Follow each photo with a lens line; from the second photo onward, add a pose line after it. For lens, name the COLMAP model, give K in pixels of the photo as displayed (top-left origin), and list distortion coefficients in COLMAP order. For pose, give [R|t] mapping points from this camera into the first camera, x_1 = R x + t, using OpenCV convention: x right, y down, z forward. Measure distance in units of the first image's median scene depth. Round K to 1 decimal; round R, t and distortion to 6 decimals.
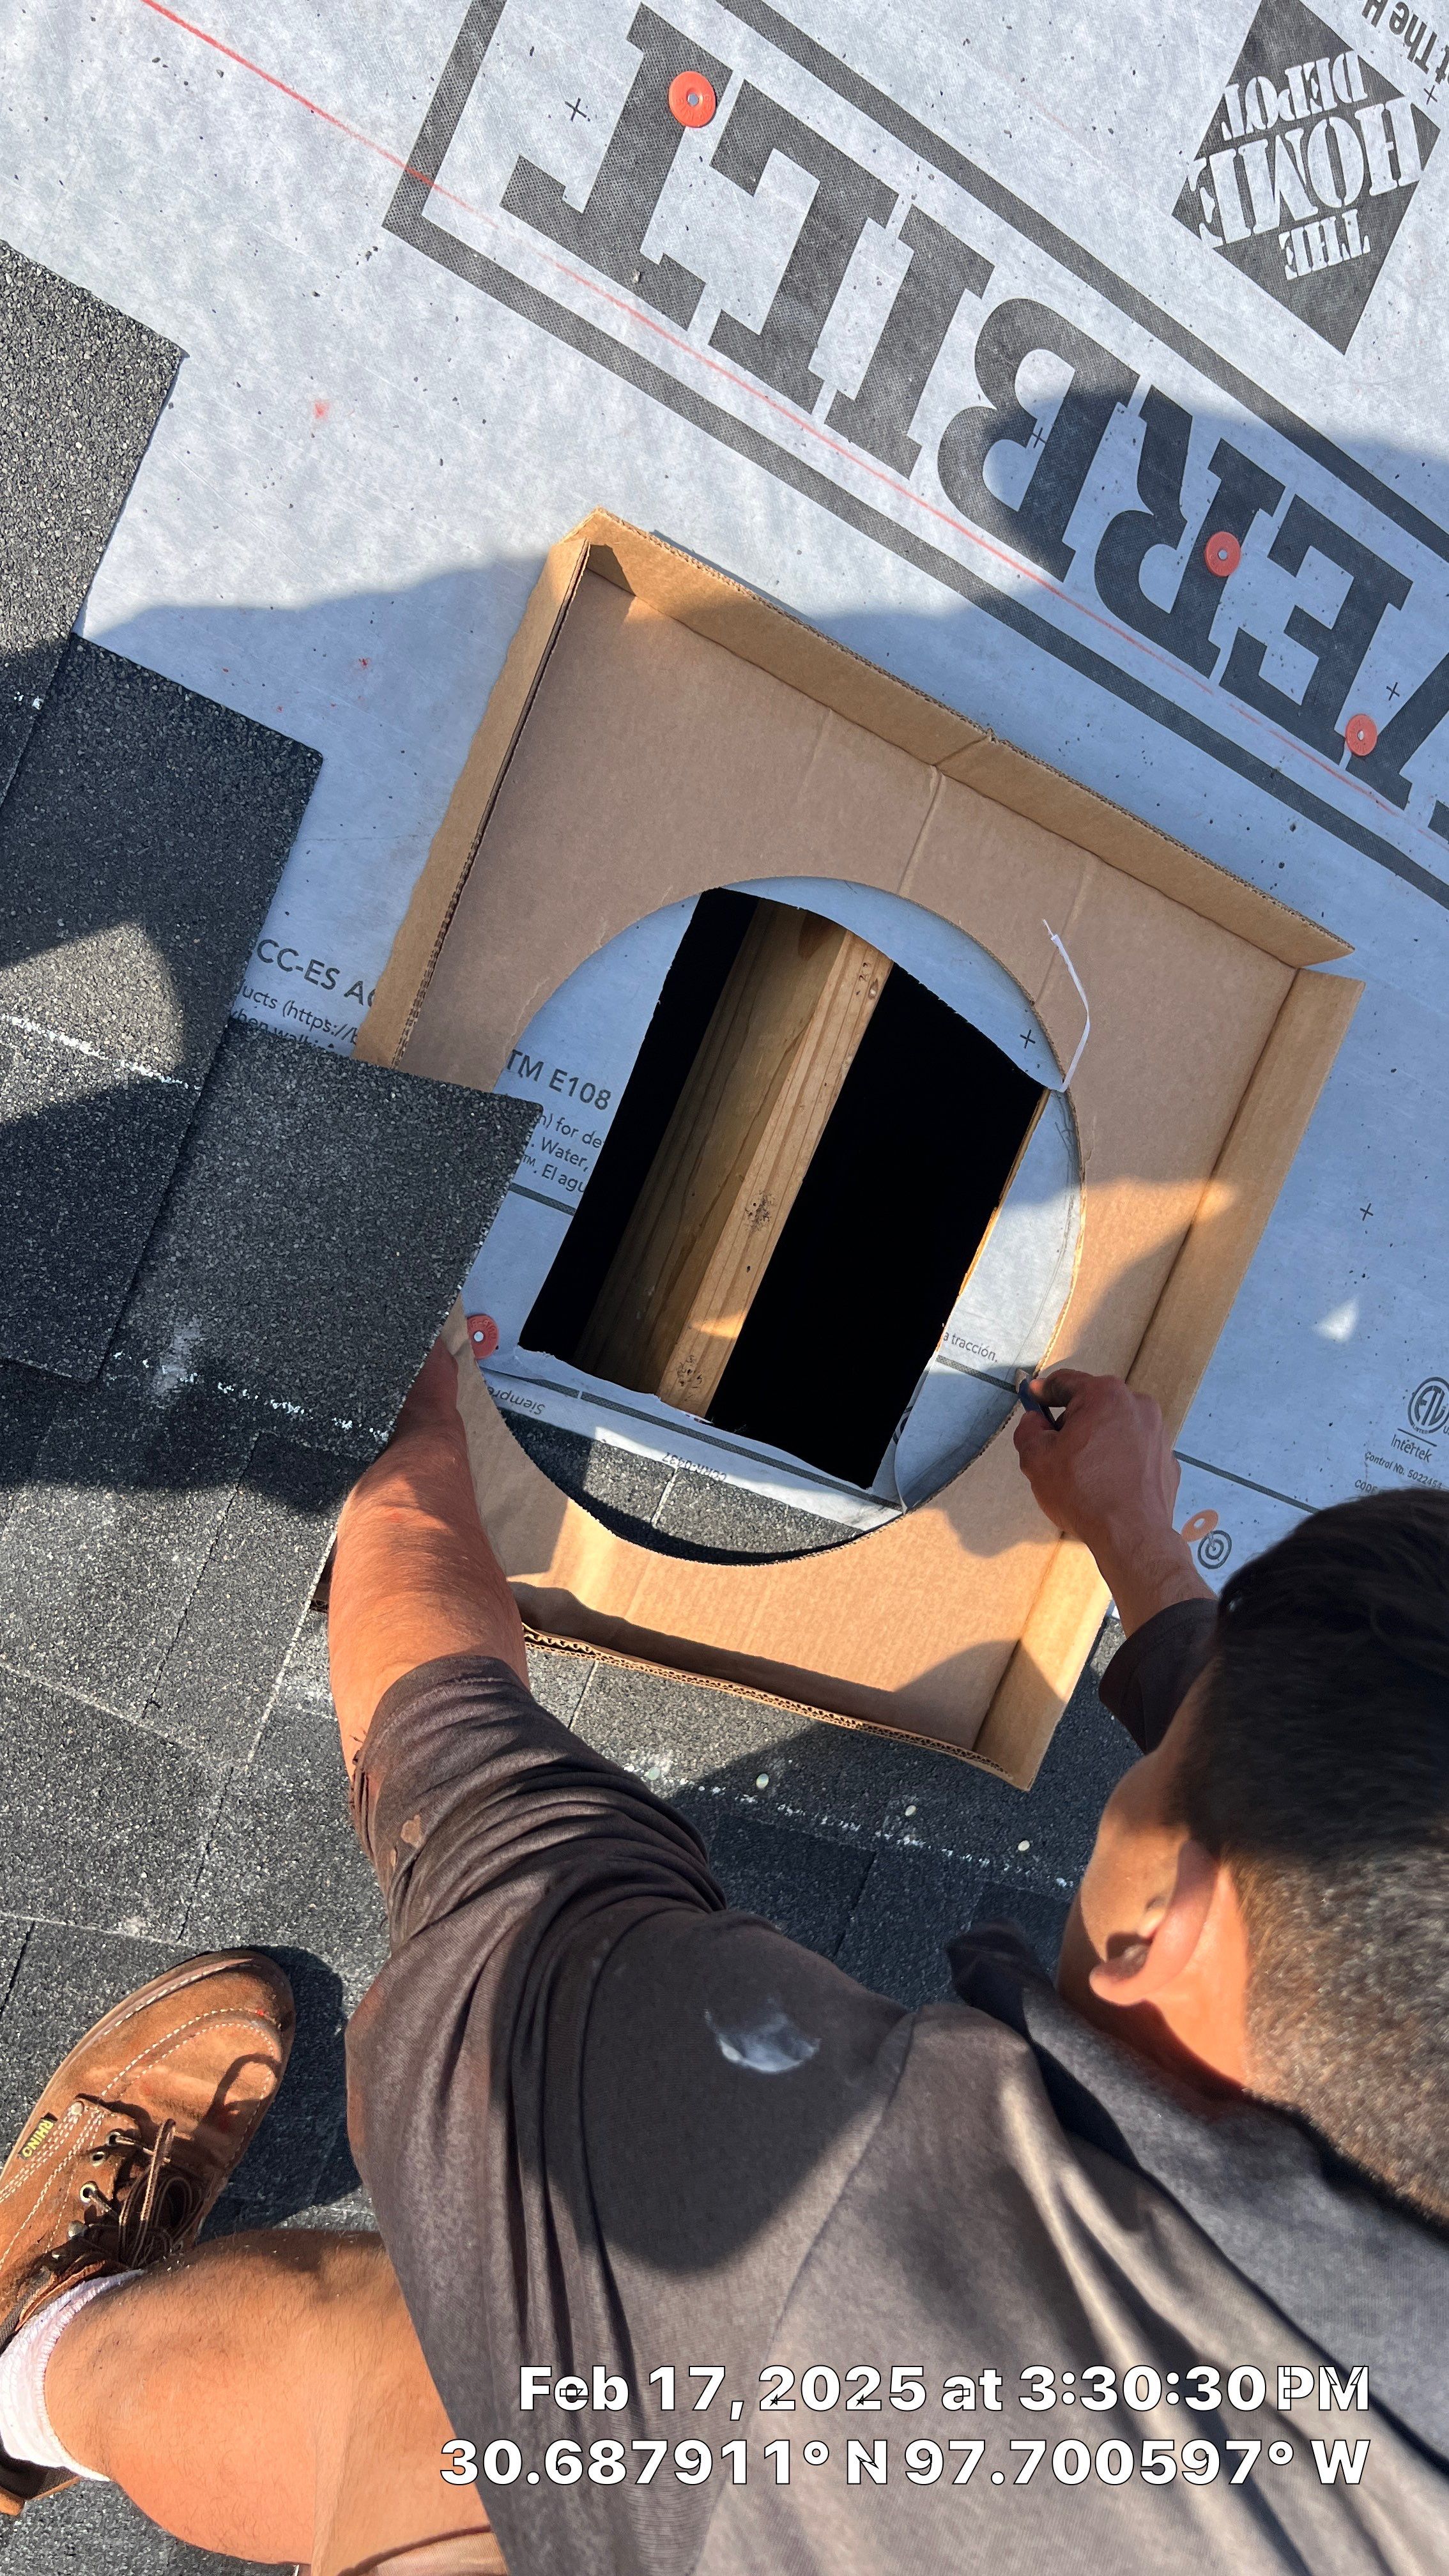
lens RADIAL K [[1943.3, 0, 725.8], [0, 1943.3, 1294.1], [0, 0, 1]] dist [0.052346, -0.064874]
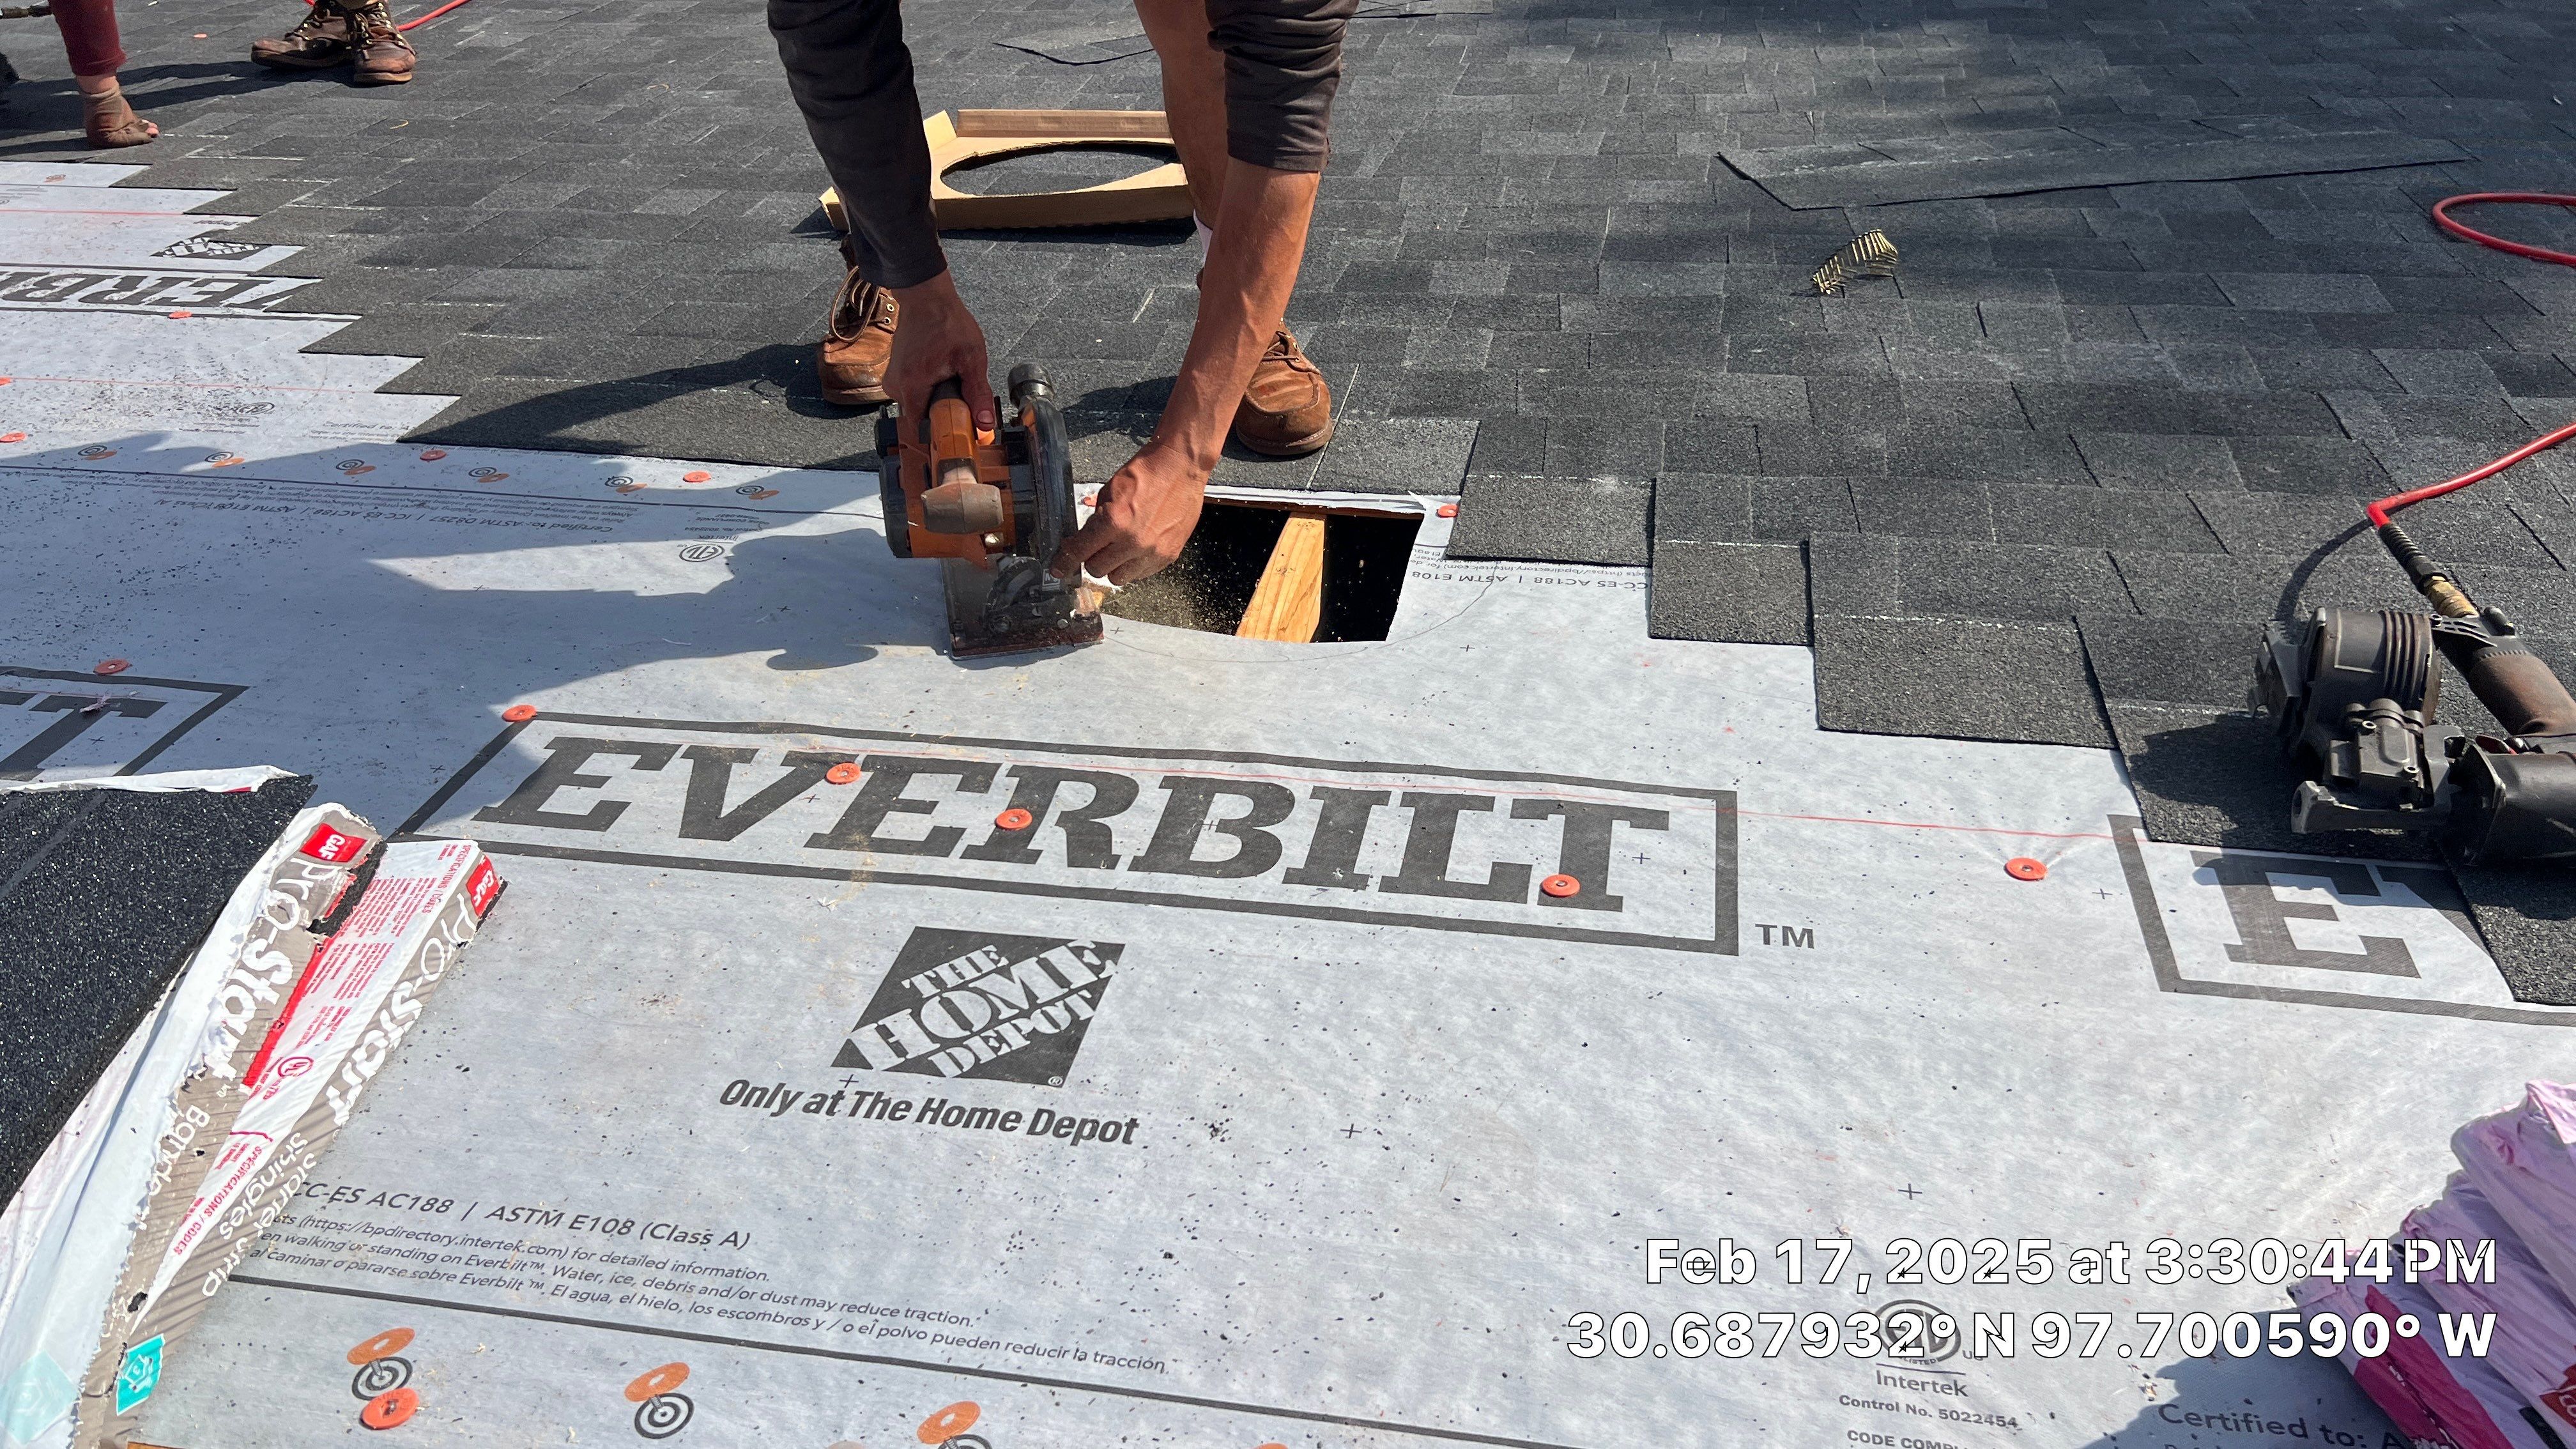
lens RADIAL K [[1943.3, 0, 1293.5], [0, 1943.3, 725.9], [0, 0, 1]] dist [0.052346, -0.064874]
pose [[-0.898944, -0.214330, -0.382050, 0.601905], [-0.152083, -0.665194, 0.731018, -1.313859], [-0.410817, 0.715248, 0.565376, 0.219768]]
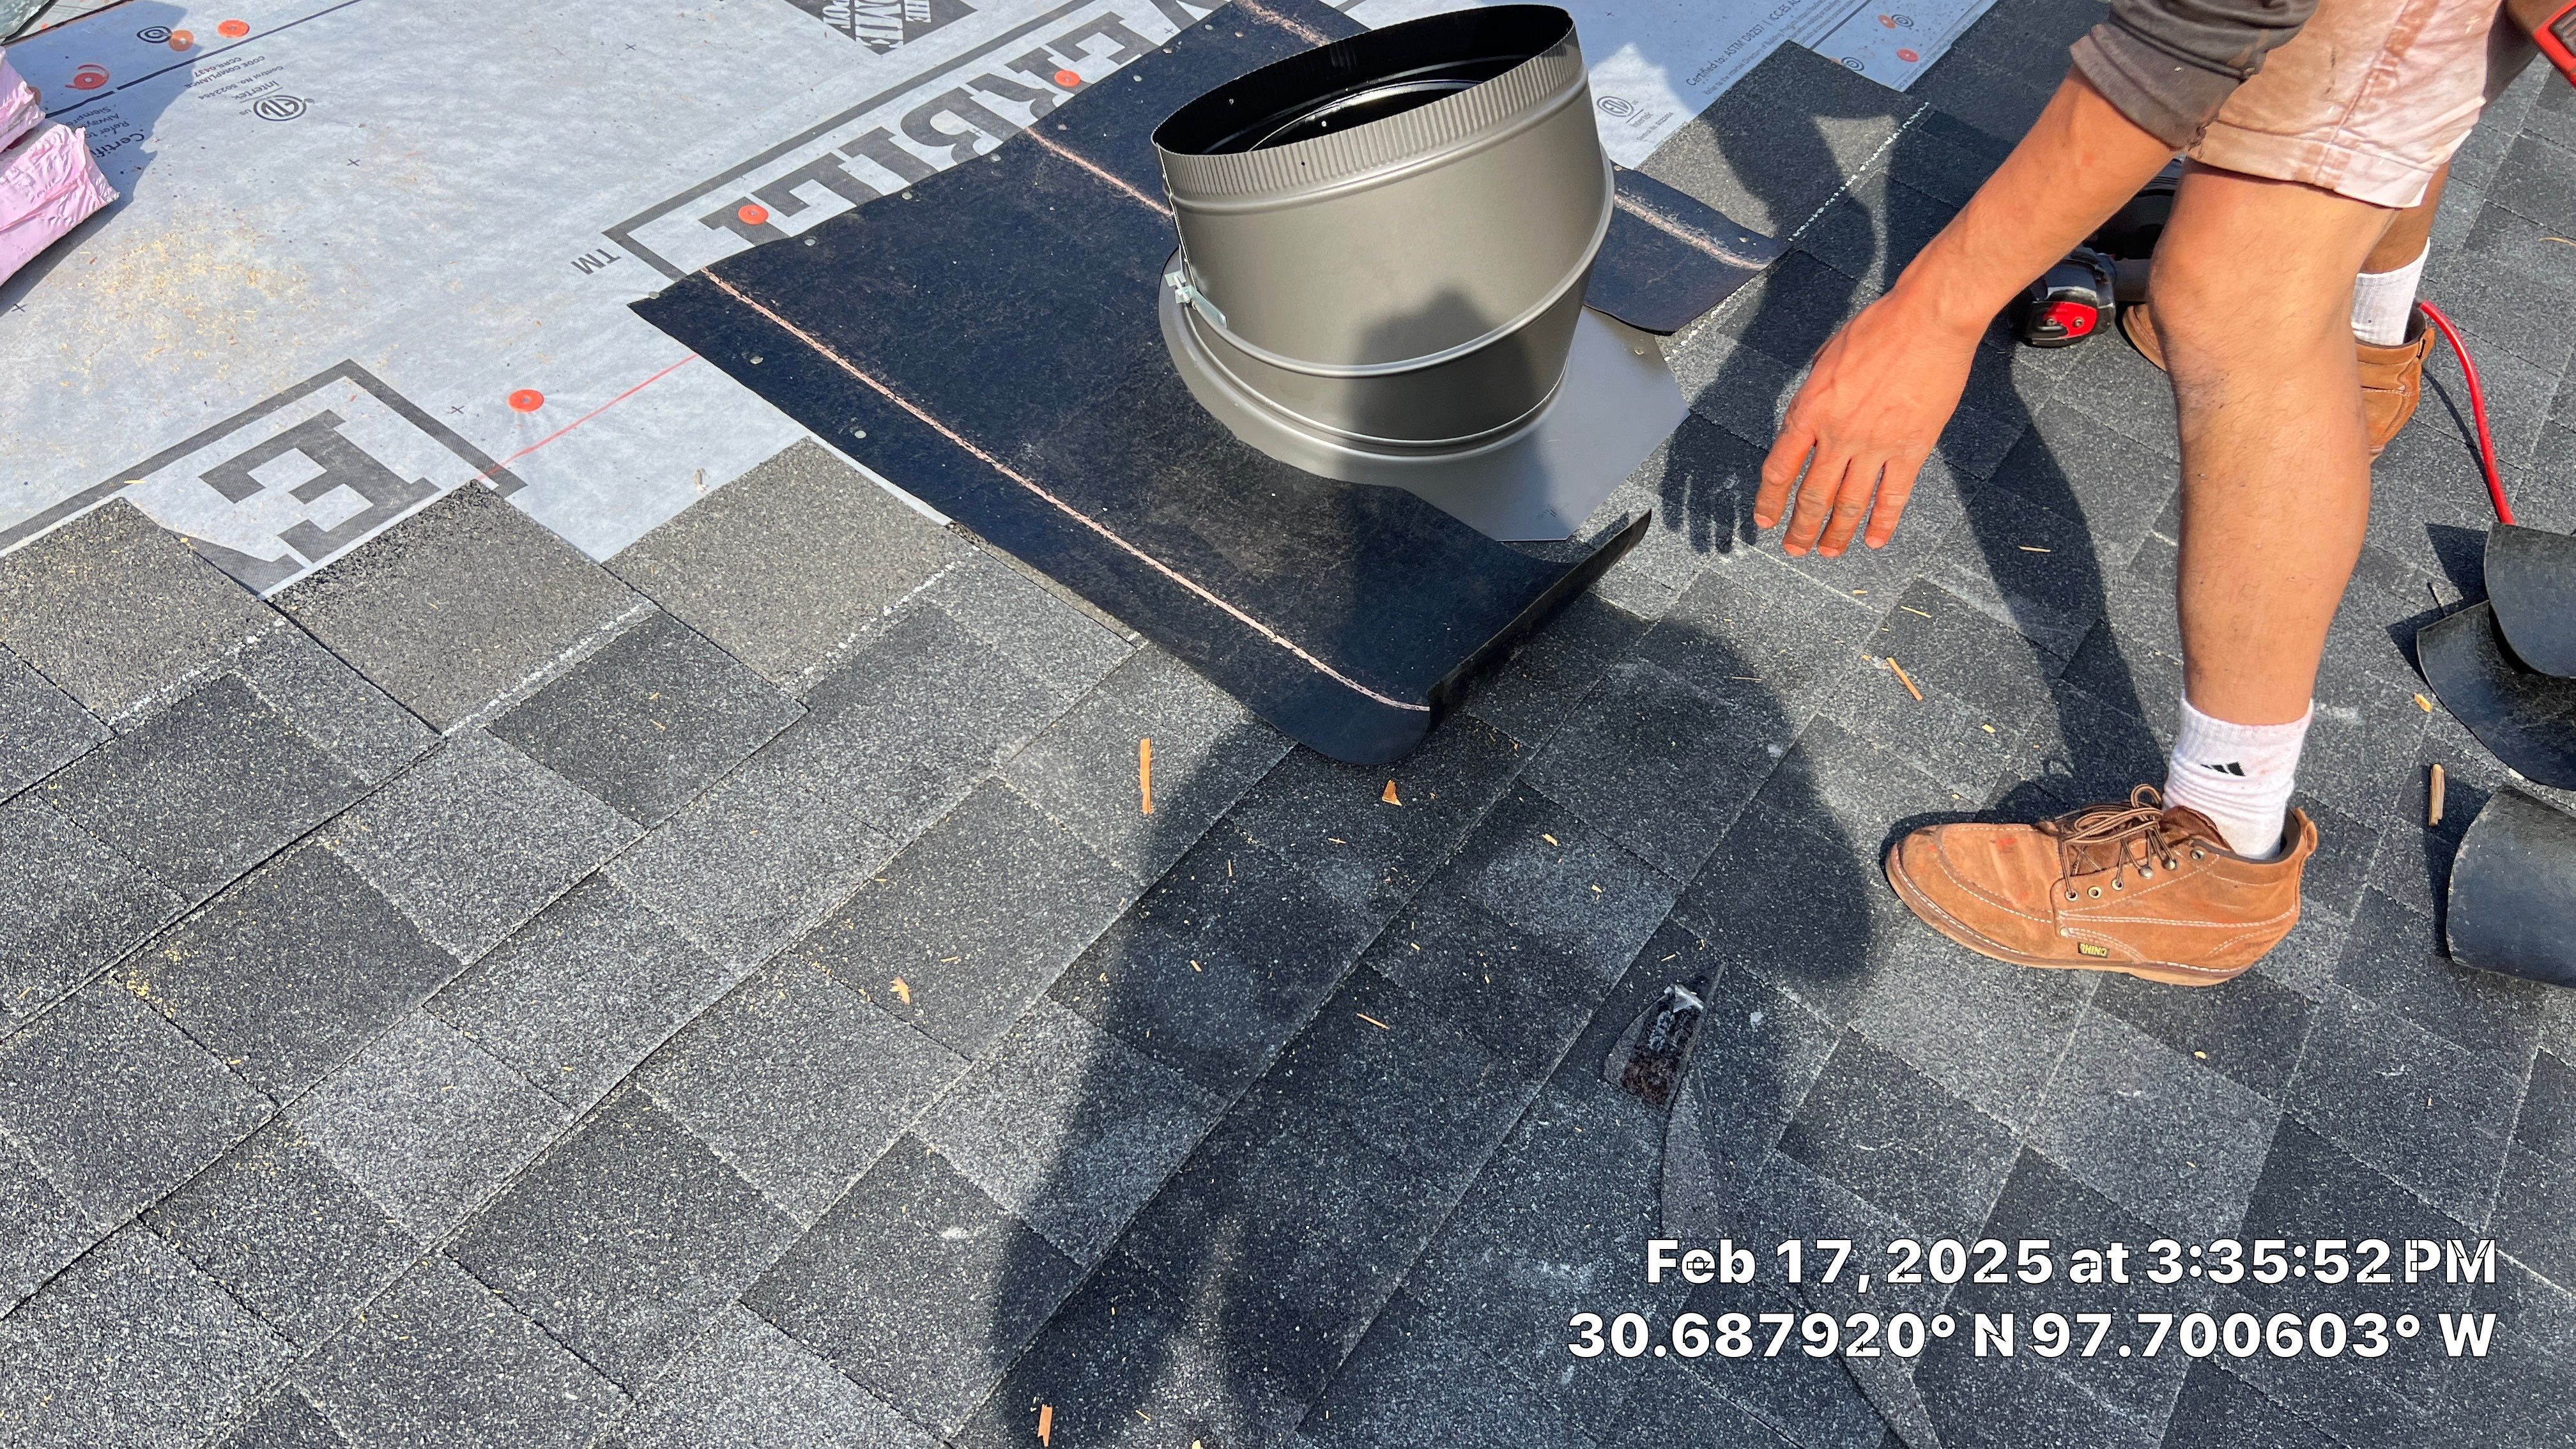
lens RADIAL K [[1943.3, 0, 1289.1], [0, 1943.3, 722.7], [0, 0, 1]] dist [0.052346, -0.064874]
pose [[0.231114, -0.921325, 0.312643, -0.778637], [0.962333, 0.169181, -0.212824, 0.270879], [0.143187, 0.350053, 0.925722, -0.351993]]
